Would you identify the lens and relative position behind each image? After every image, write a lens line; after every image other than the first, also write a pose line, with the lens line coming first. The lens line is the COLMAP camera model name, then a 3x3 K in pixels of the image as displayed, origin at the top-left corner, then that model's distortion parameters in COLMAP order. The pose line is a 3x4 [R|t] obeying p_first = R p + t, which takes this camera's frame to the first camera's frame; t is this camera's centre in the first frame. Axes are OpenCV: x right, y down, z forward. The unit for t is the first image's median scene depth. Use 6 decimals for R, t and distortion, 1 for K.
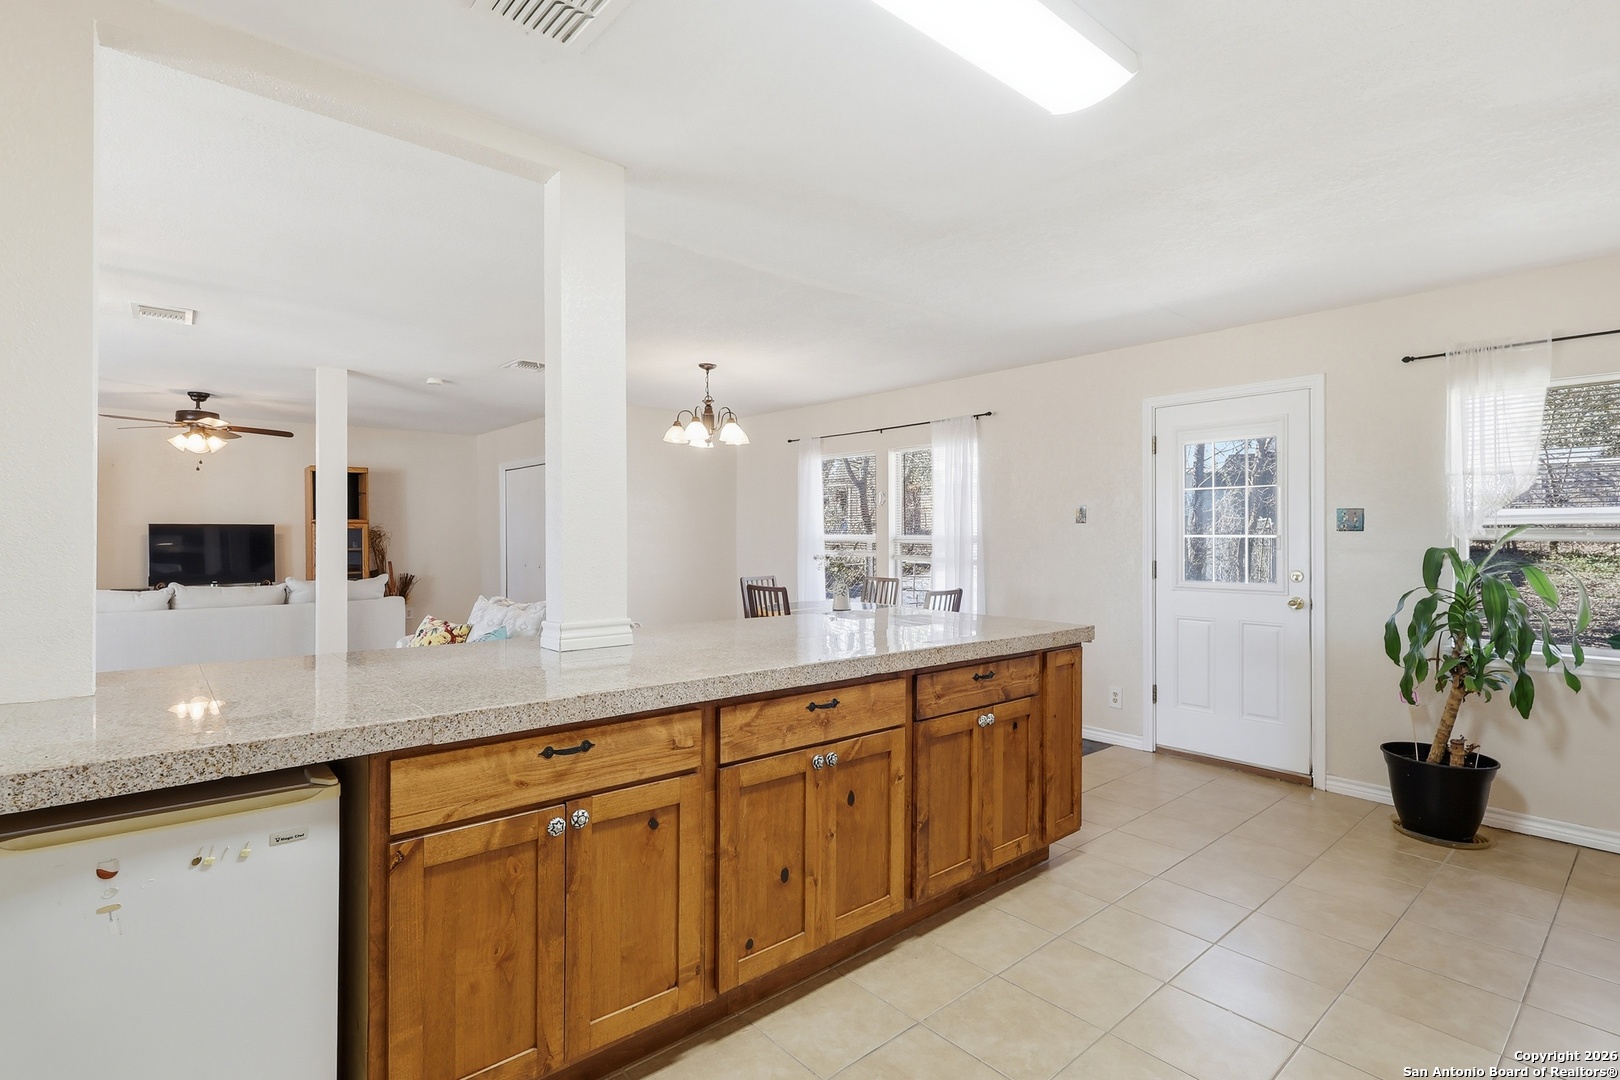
lens RADIAL K [[758.1, 0, 804.3], [0, 758.1, 536.2], [0, 0, 1]] dist [-0.005753, 0.000423]
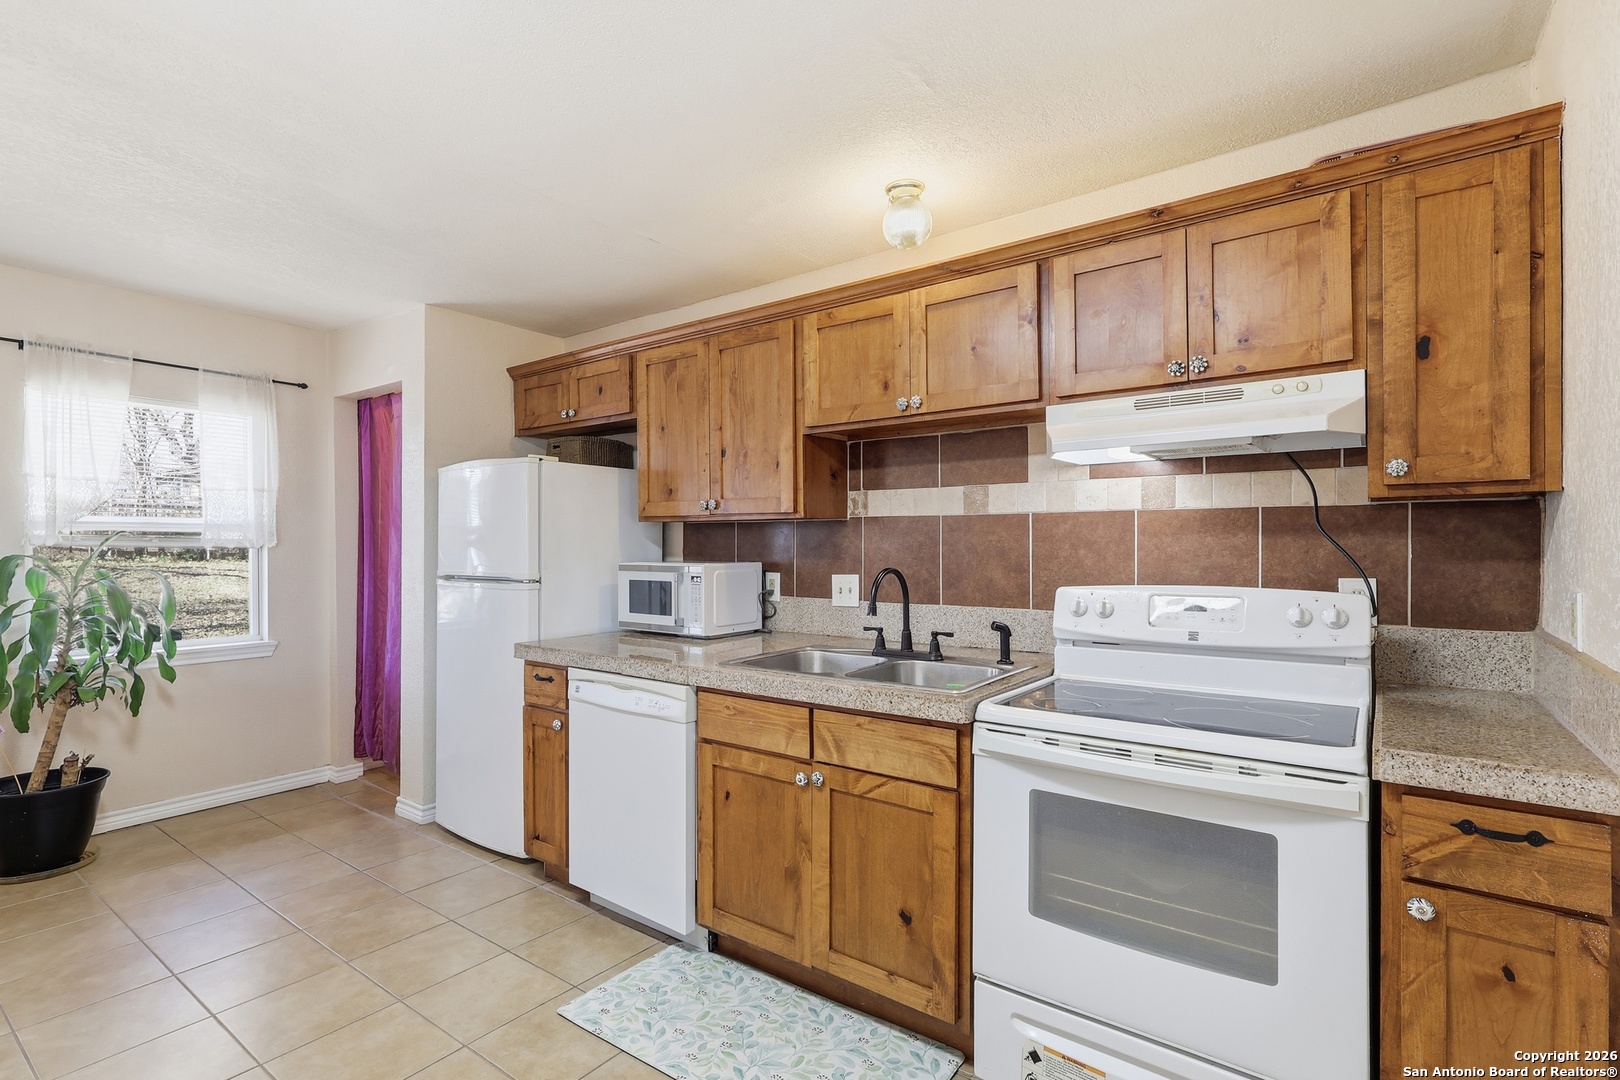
lens RADIAL K [[758.1, 0, 808.2], [0, 758.1, 548.2], [0, 0, 1]] dist [-0.005753, 0.000423]
pose [[-0.219323, -0.005516, 0.975637, -0.277241], [-0.006643, 0.999969, 0.004160, -0.003430], [-0.975630, -0.005569, -0.219353, 0.317601]]
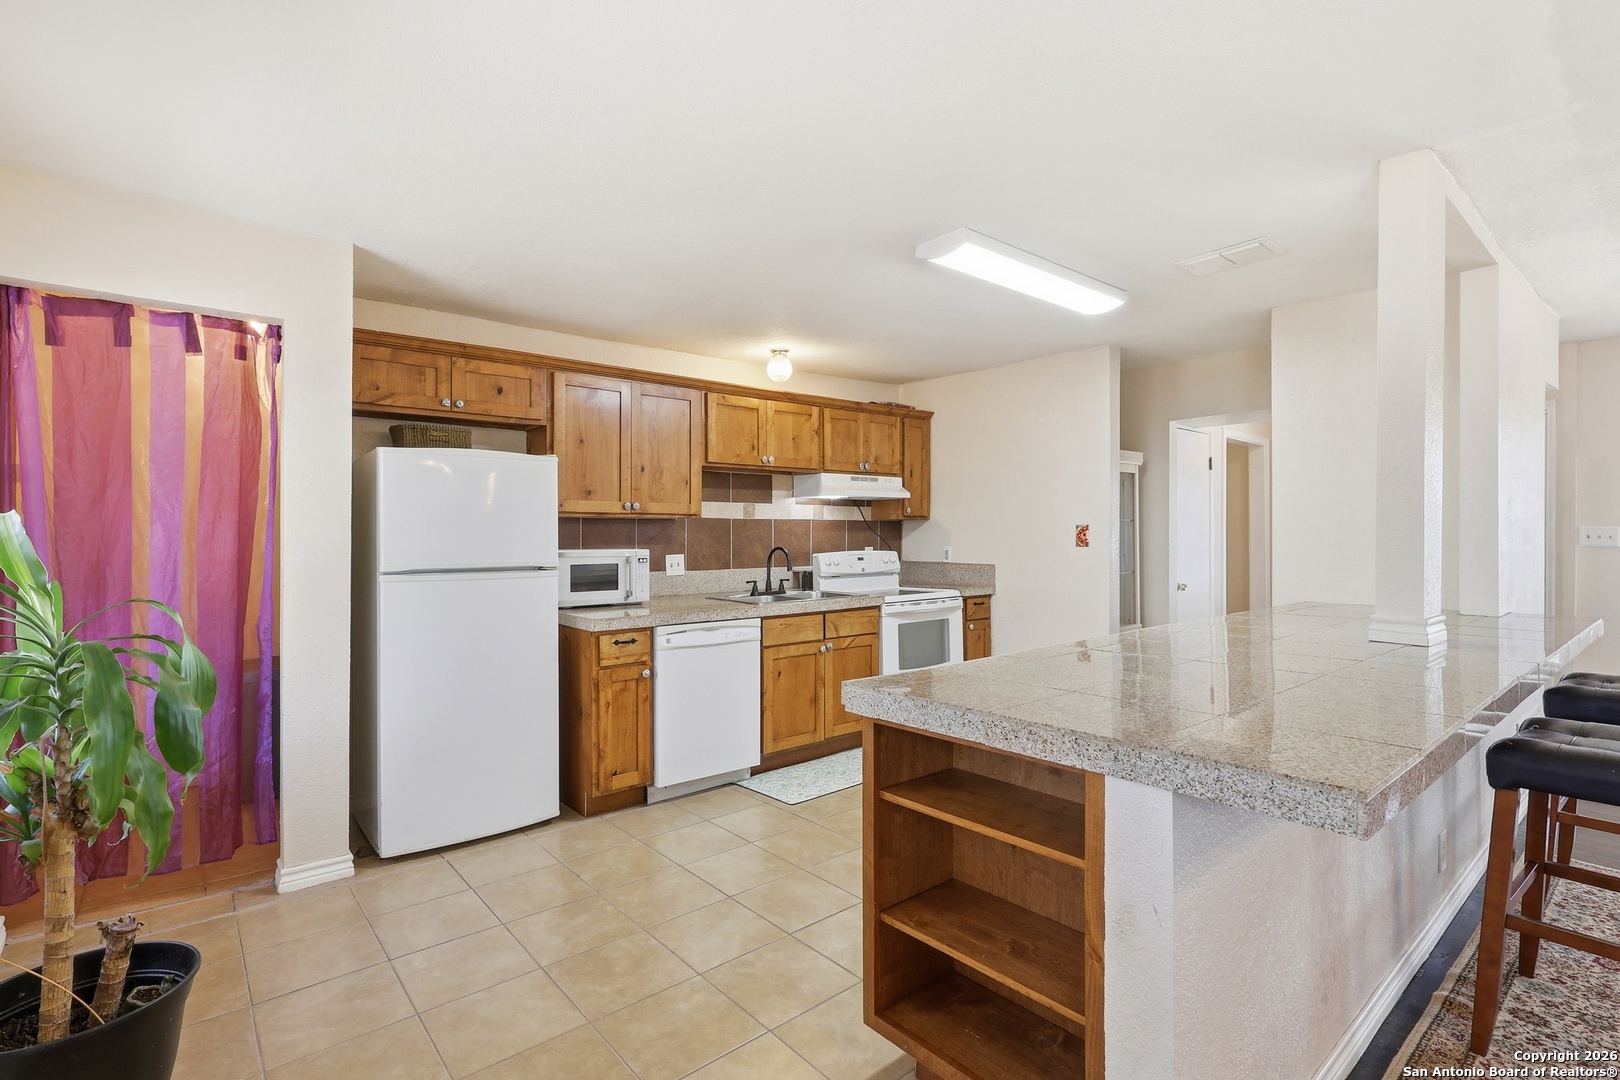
lens RADIAL K [[758.1, 0, 800.7], [0, 758.1, 539.0], [0, 0, 1]] dist [-0.005753, 0.000423]
pose [[-0.999661, 0.000896, 0.026023, 0.375512], [0.000867, 0.999999, -0.001097, 0.005486], [-0.026024, -0.001075, -0.999661, 1.541510]]
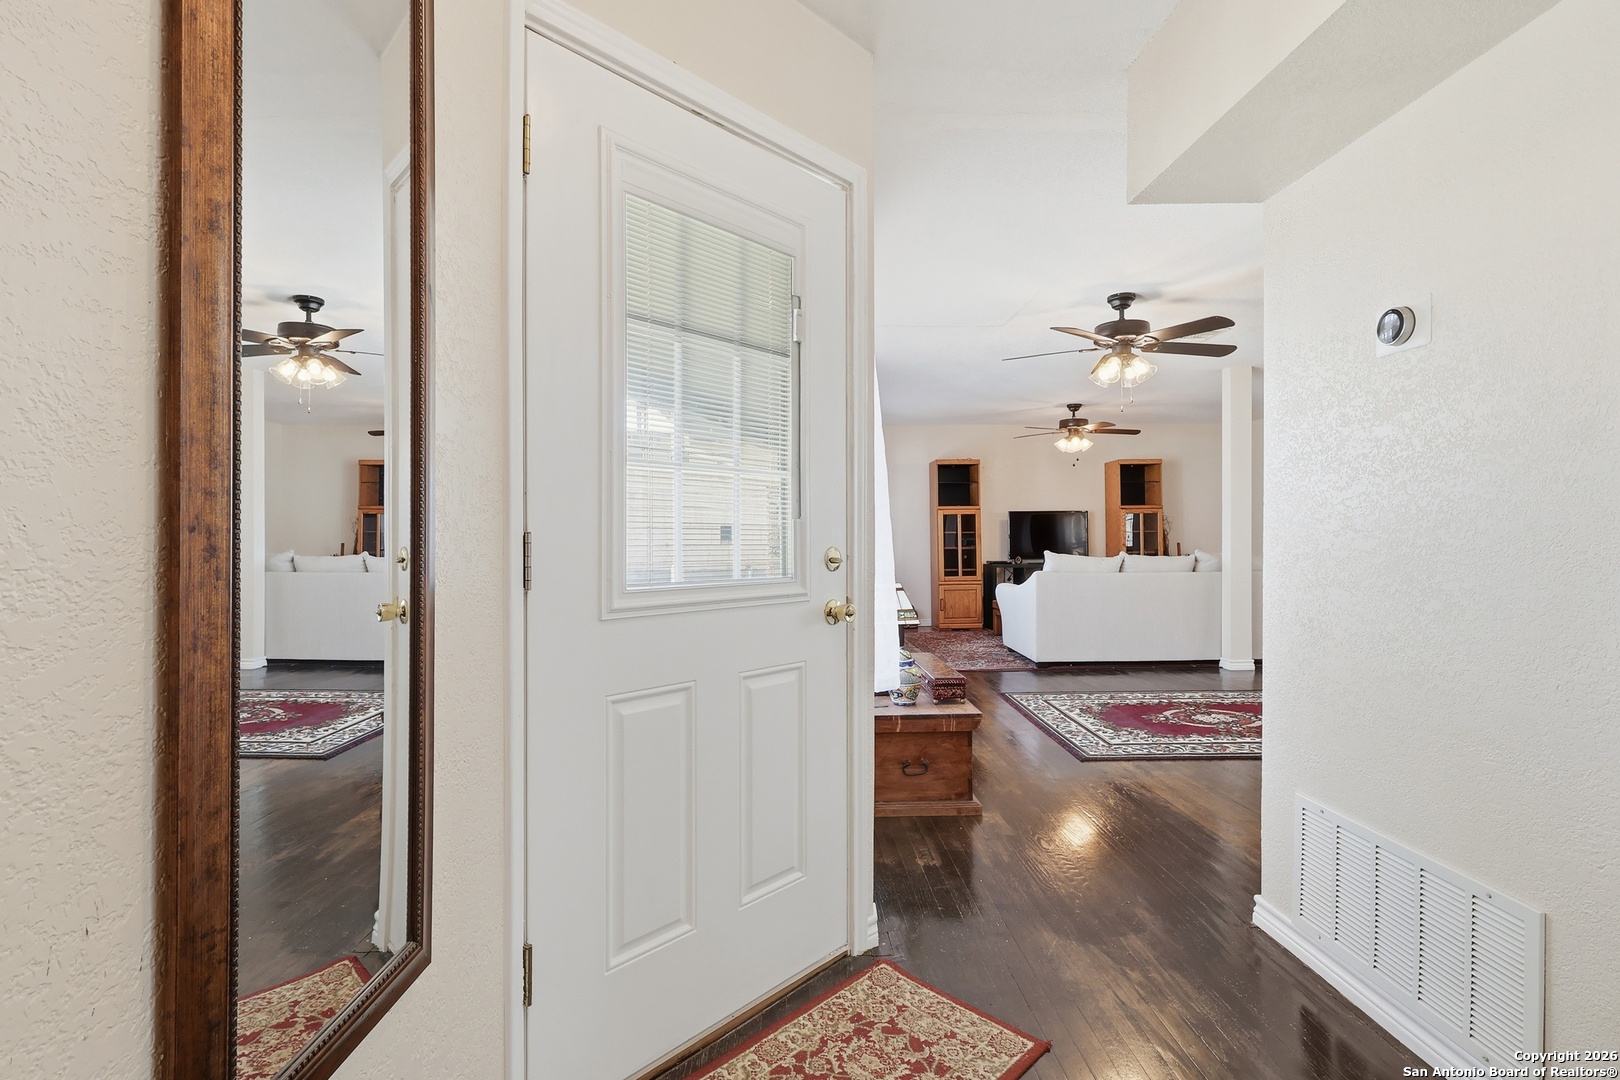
lens RADIAL K [[758.1, 0, 816.0], [0, 758.1, 533.6], [0, 0, 1]] dist [-0.005753, 0.000423]
pose [[0.786283, -0.005556, -0.617841, -0.716765], [0.007745, 0.999970, 0.000865, 0.041641], [0.617818, -0.005465, 0.786302, -0.515267]]
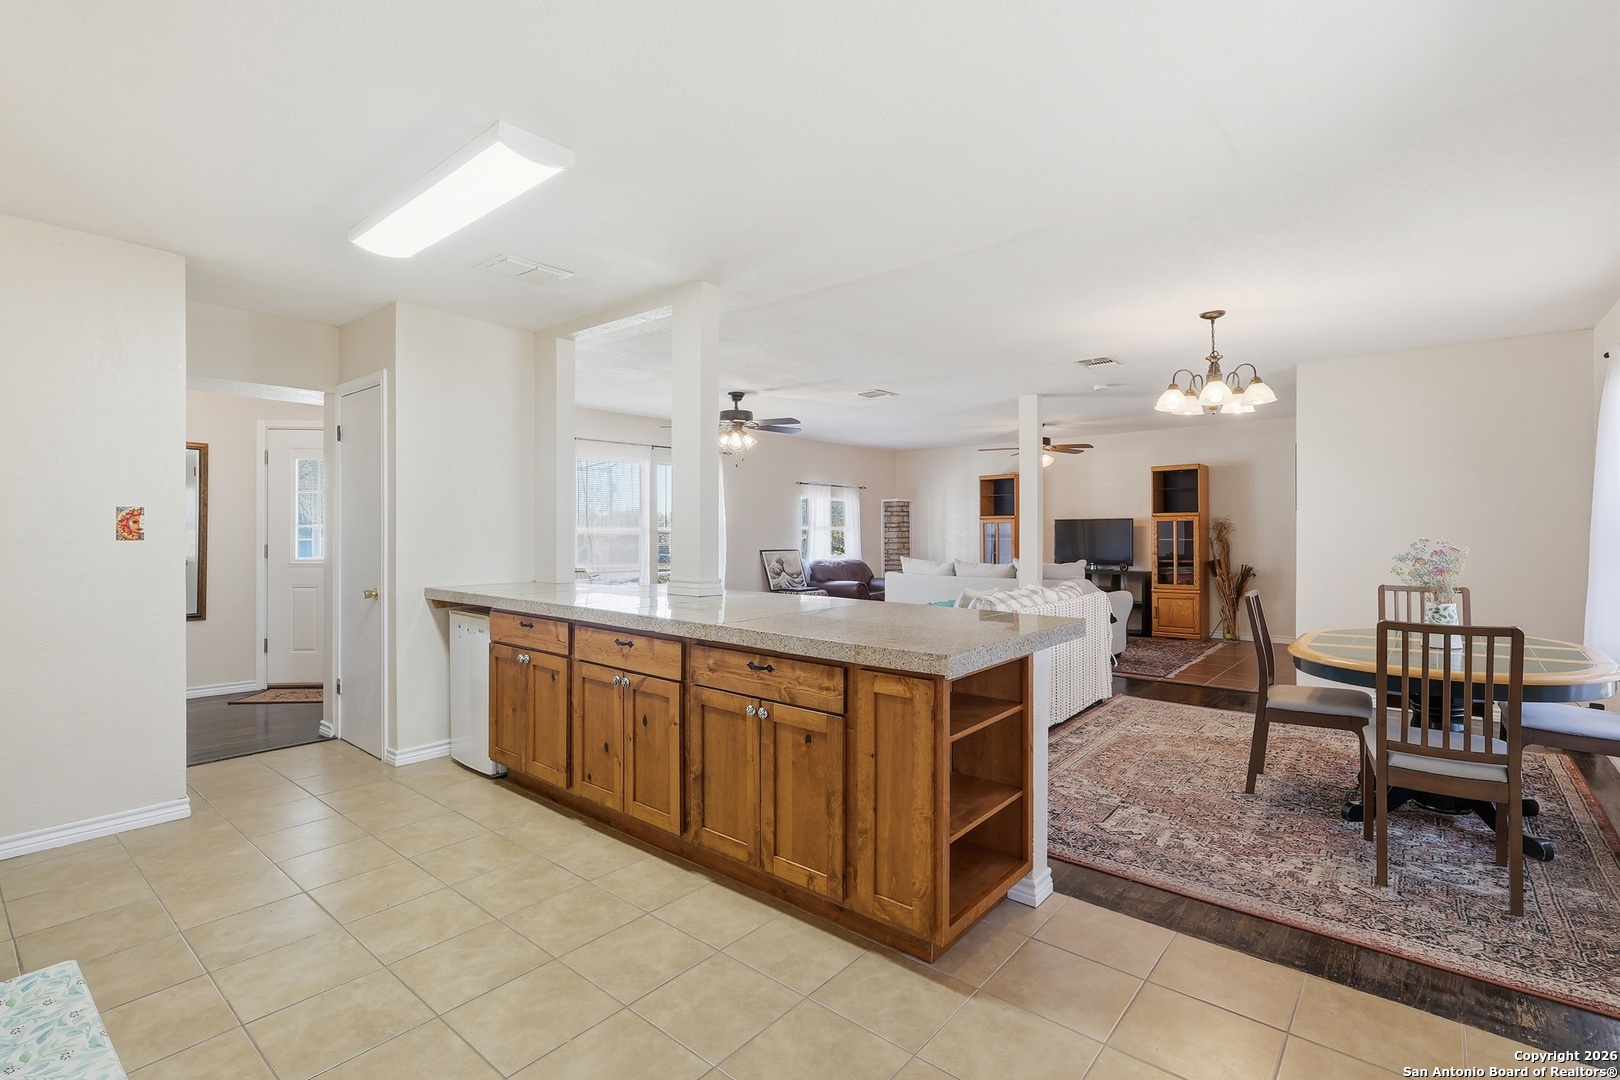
lens RADIAL K [[758.1, 0, 810.2], [0, 758.1, 529.6], [0, 0, 1]] dist [-0.005753, 0.000423]
pose [[0.160879, -0.000703, -0.986974, 0.984103], [0.000259, 1.000000, -0.000670, 0.007224], [0.986974, -0.000148, 0.160879, 0.739455]]
